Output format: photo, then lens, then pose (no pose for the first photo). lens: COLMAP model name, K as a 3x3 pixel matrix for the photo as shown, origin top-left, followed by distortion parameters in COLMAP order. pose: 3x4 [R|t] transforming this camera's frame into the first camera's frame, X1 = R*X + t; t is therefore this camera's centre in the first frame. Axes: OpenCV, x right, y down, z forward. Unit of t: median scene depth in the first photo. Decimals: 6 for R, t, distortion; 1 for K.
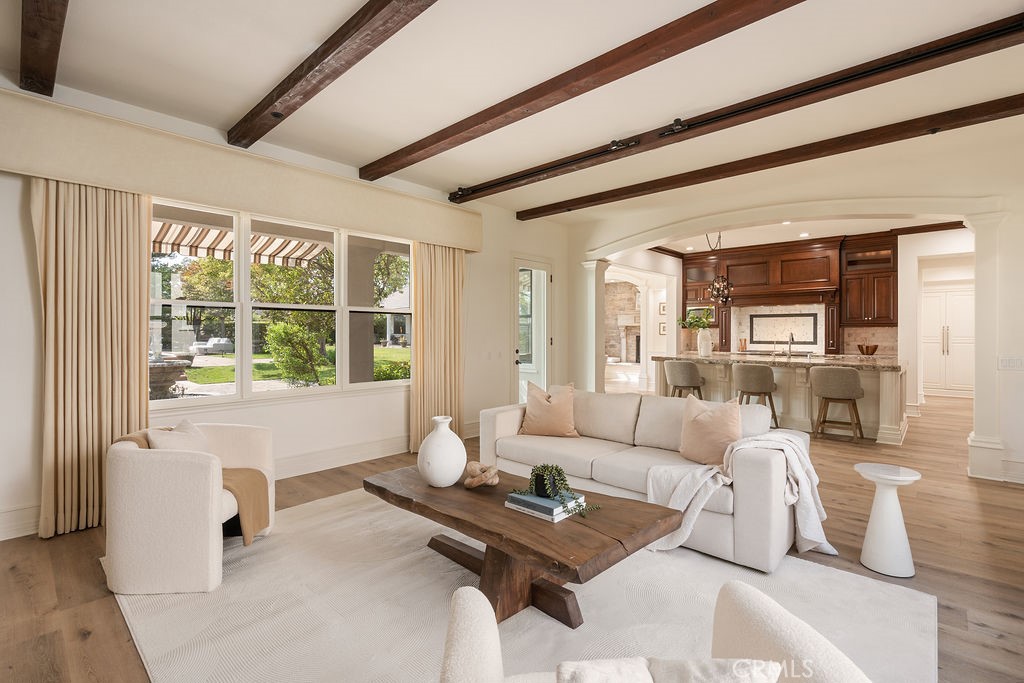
lens RADIAL K [[459.0, 0, 509.3], [0, 459.0, 336.8], [0, 0, 1]] dist [-0.005773, 0.000502]
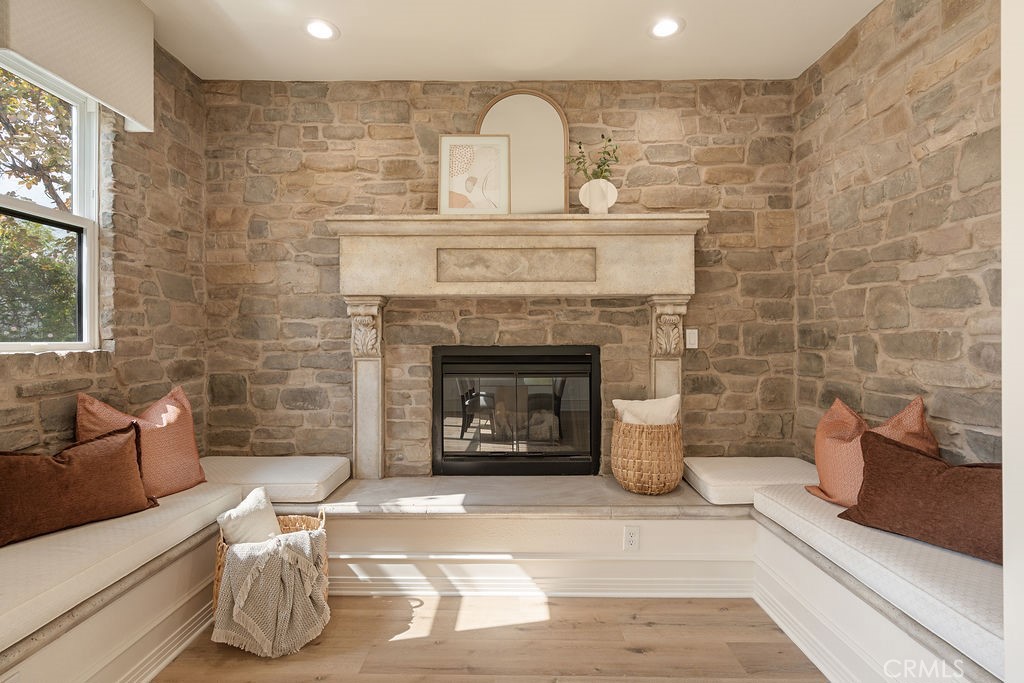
lens RADIAL K [[498.8, 0, 513.1], [0, 498.8, 341.1], [0, 0, 1]] dist [-0.001807, 0.000175]
pose [[0.749431, -0.001309, 0.662082, 0.152583], [0.004928, 0.999981, -0.003601, -0.003721], [-0.662065, 0.005962, 0.749423, 0.797238]]
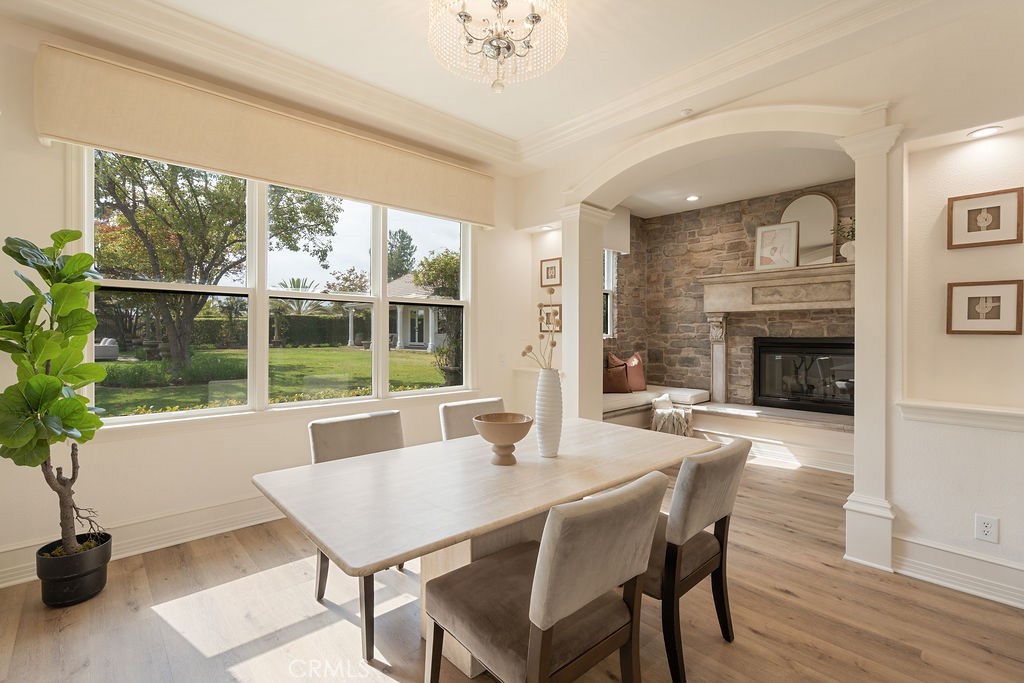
lens RADIAL K [[459.0, 0, 512.4], [0, 459.0, 336.6], [0, 0, 1]] dist [-0.005773, 0.000502]
pose [[0.994984, 0.002086, -0.100012, 0.108602], [-0.001813, 0.999994, 0.002823, -0.003780], [0.100017, -0.002628, 0.994982, 0.580750]]
